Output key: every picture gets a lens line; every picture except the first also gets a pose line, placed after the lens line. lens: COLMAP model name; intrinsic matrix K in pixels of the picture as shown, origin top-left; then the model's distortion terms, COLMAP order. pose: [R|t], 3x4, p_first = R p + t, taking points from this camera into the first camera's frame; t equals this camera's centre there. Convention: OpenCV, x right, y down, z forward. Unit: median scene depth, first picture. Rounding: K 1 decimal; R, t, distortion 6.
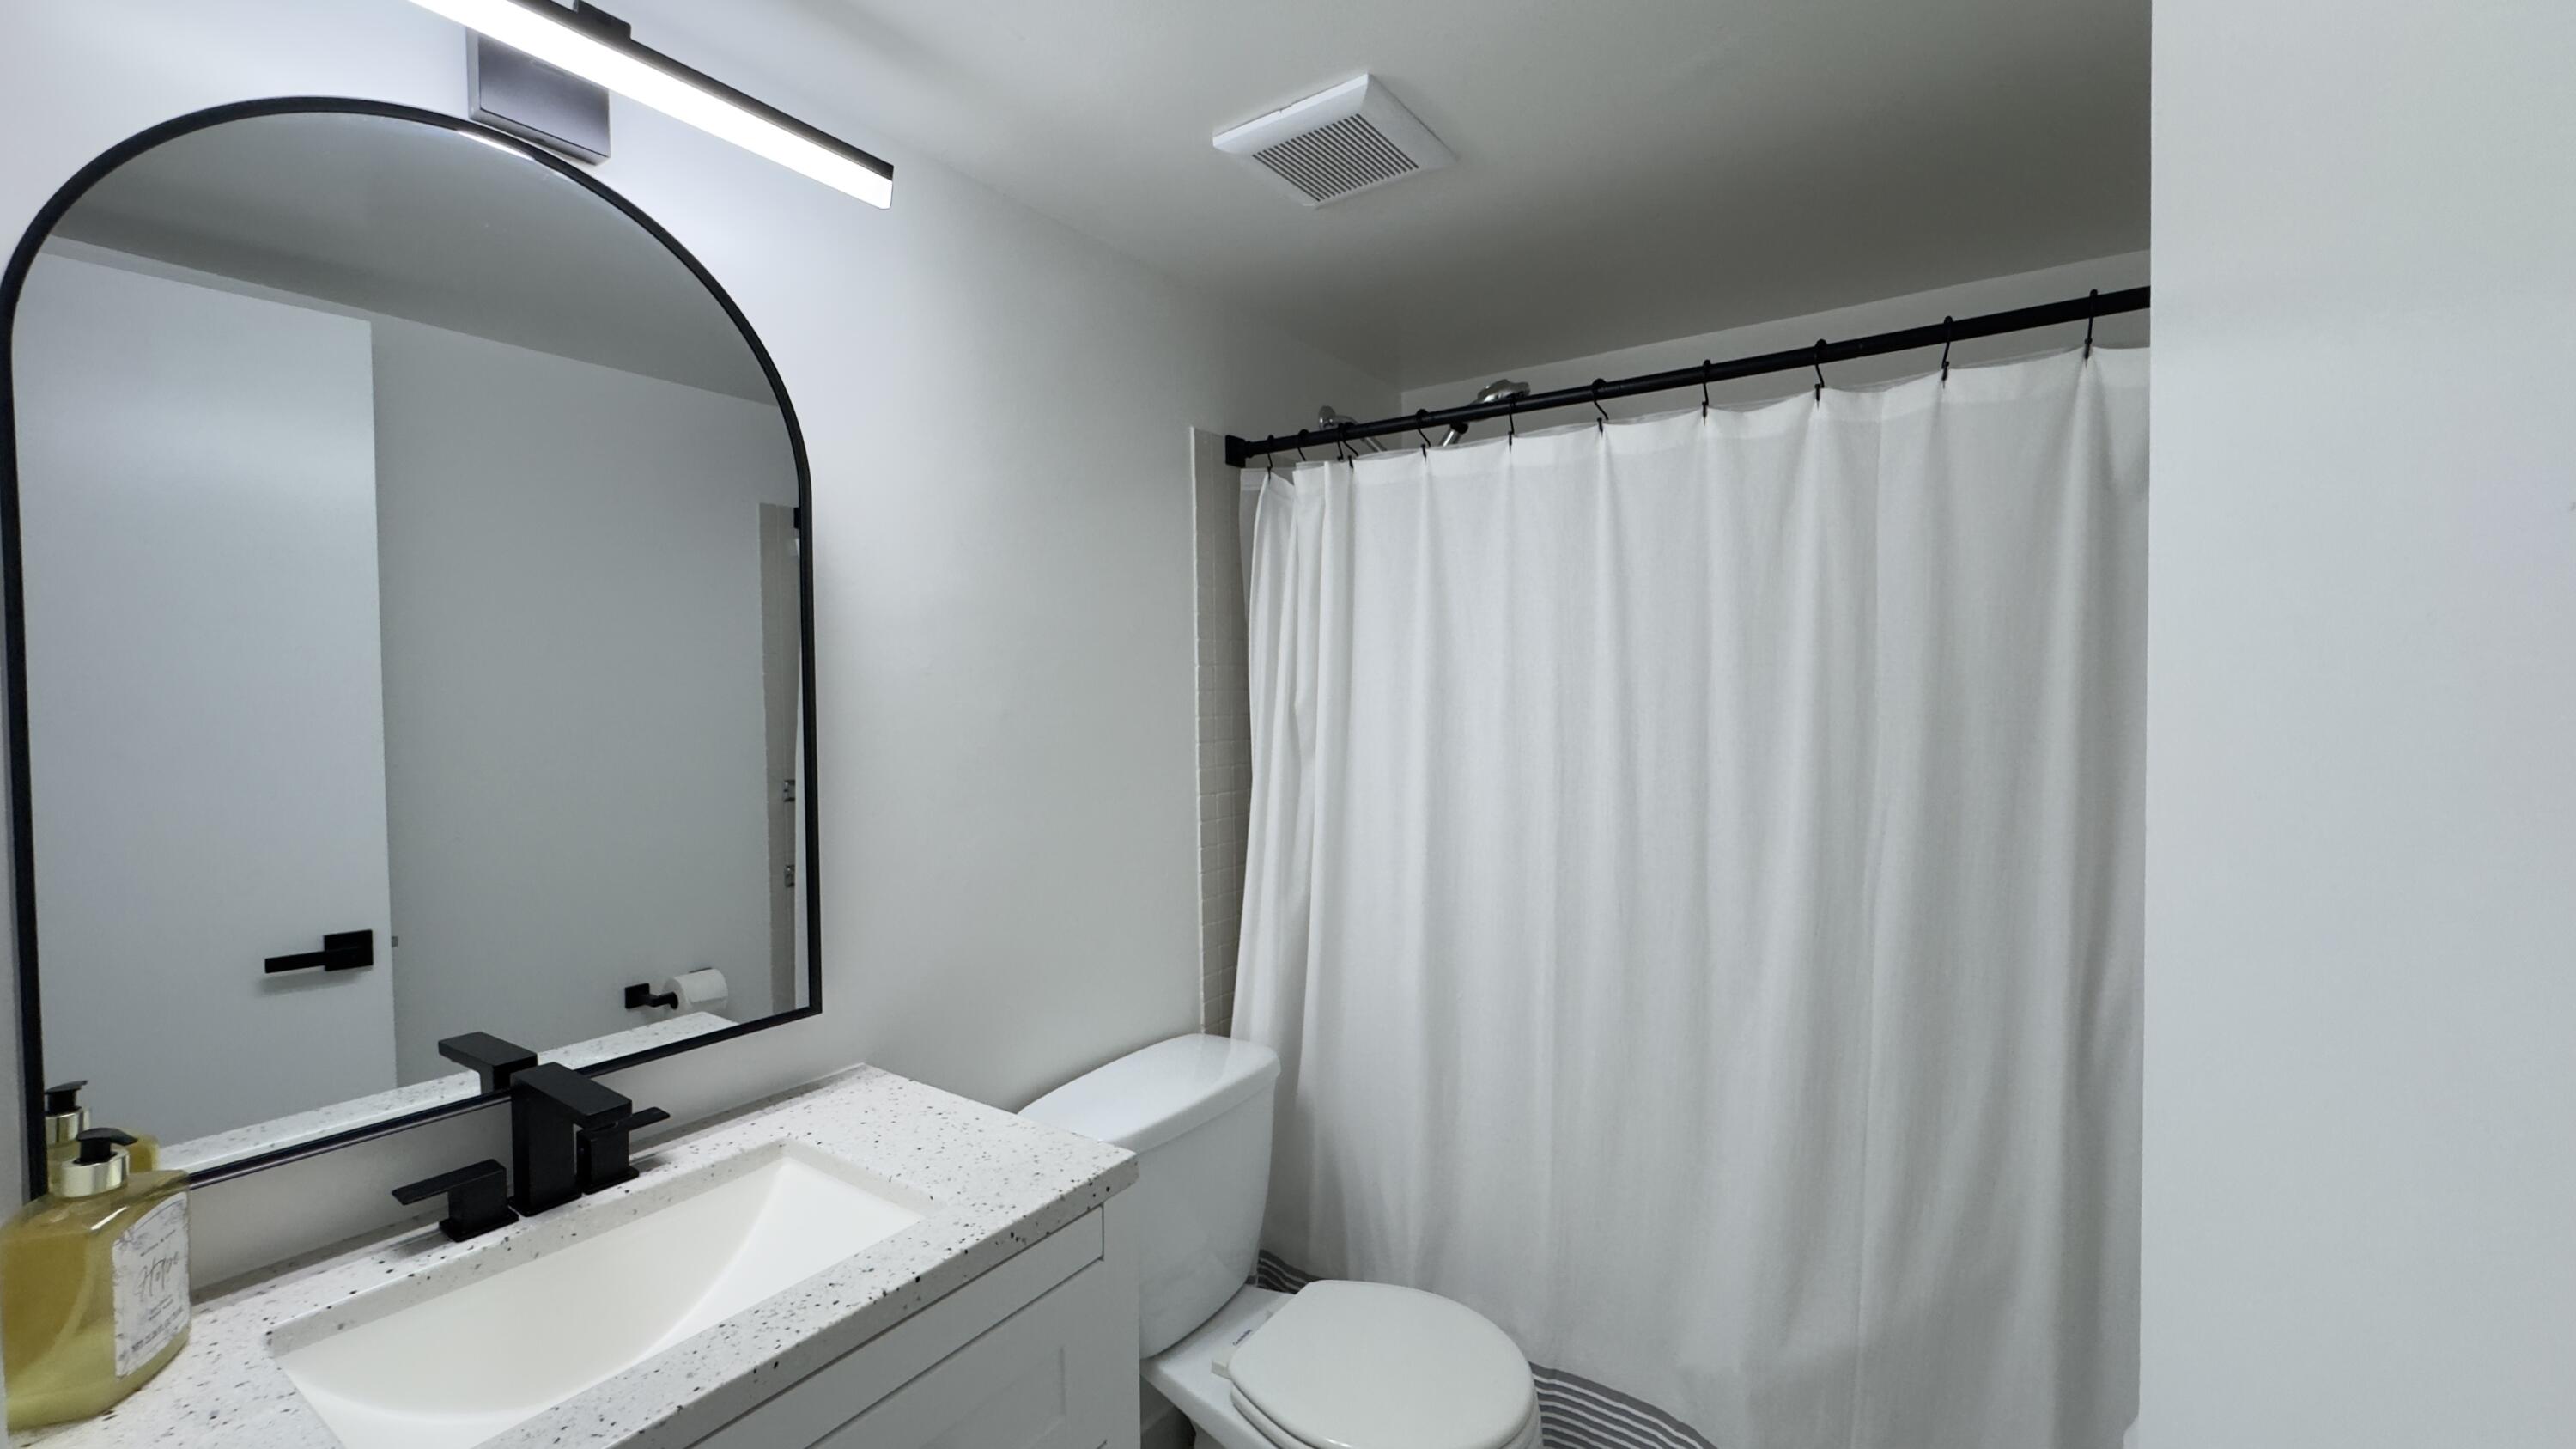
lens RADIAL K [[1034.8, 0, 1293.8], [0, 1034.8, 720.2], [0, 0, 1]] dist [-0.005077, 0.000244]
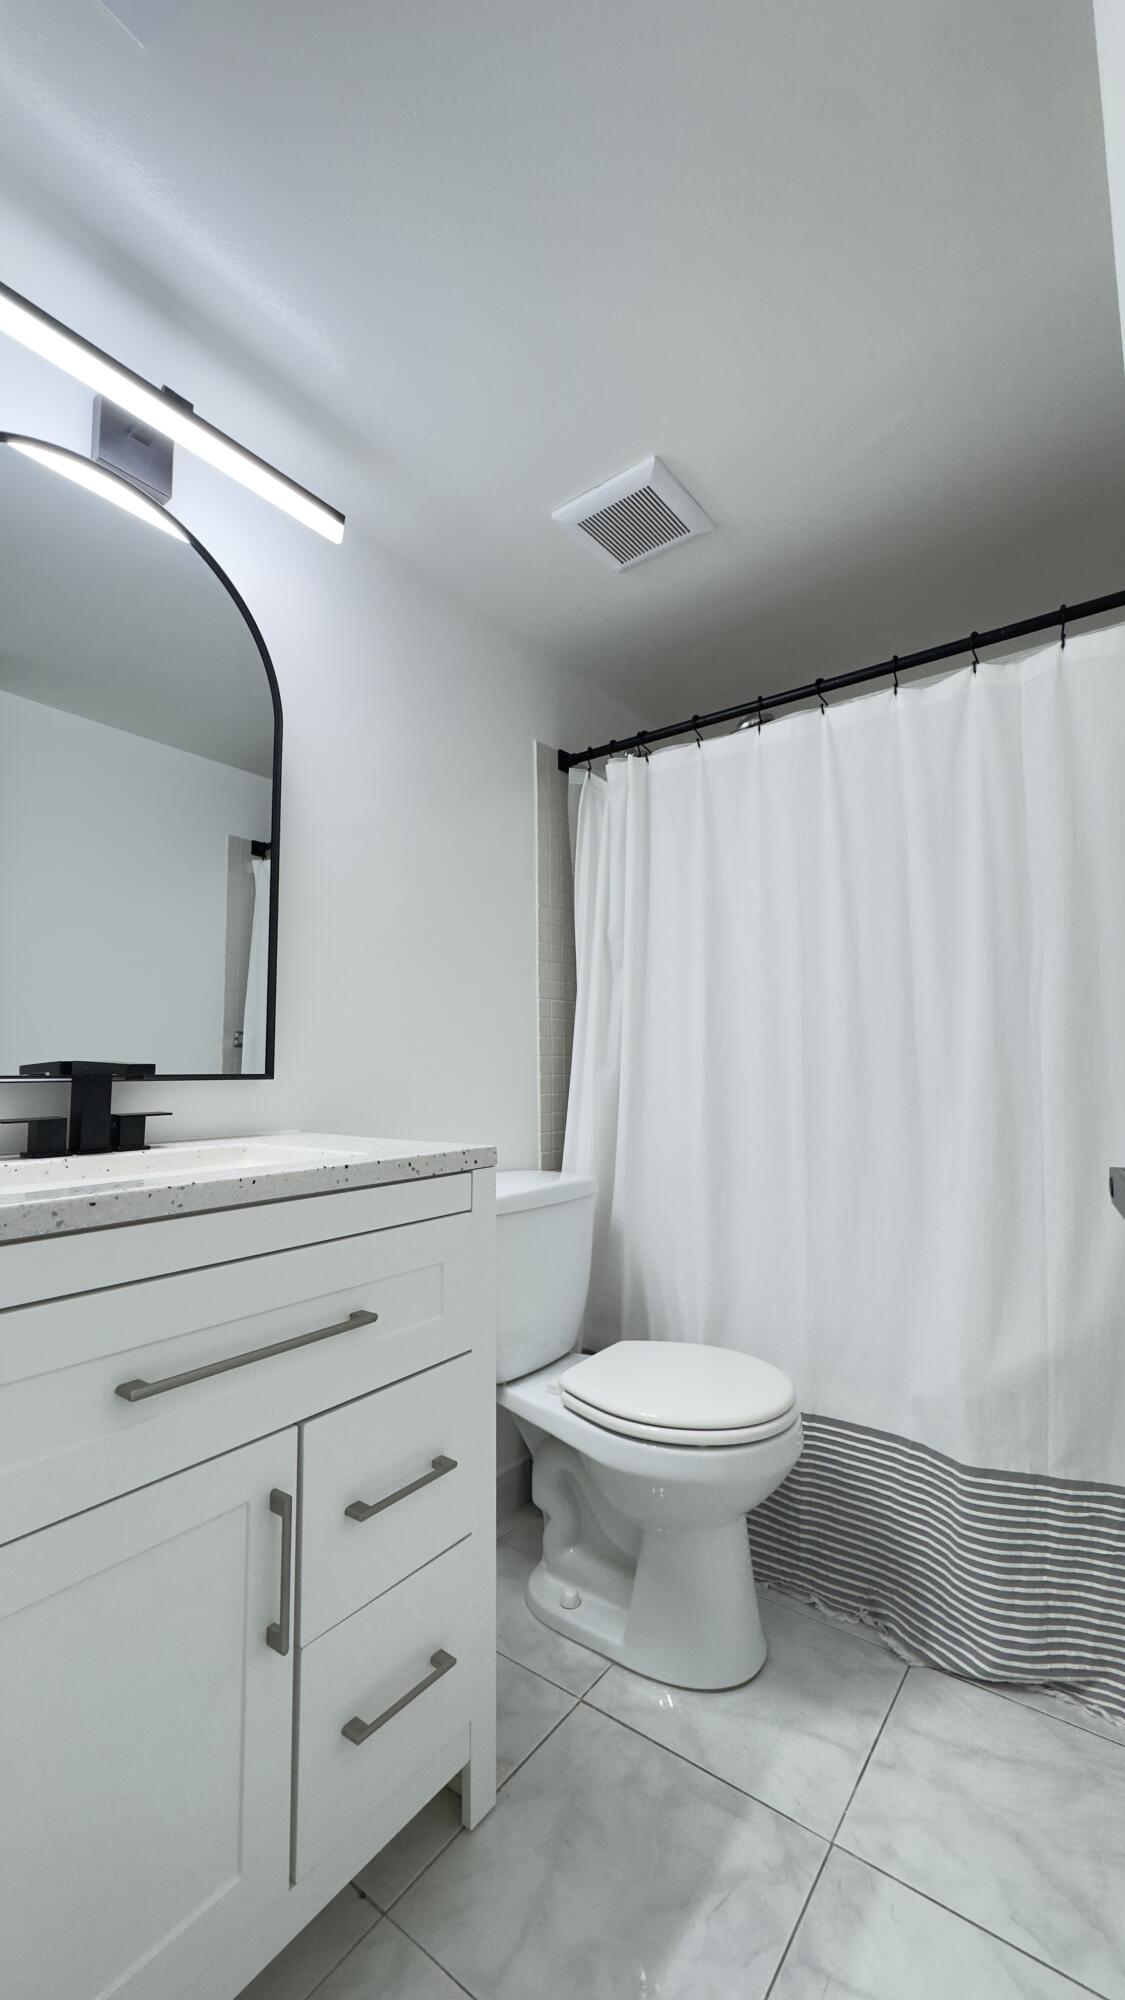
lens RADIAL K [[803.3, 0, 565.3], [0, 803.3, 1010.6], [0, 0, 1]] dist [-0.005077, 0.000244]
pose [[0.998715, -0.004824, -0.050441, -0.002482], [-0.001101, 0.993158, -0.116773, 0.232956], [0.050659, 0.116679, 0.991877, -0.057490]]
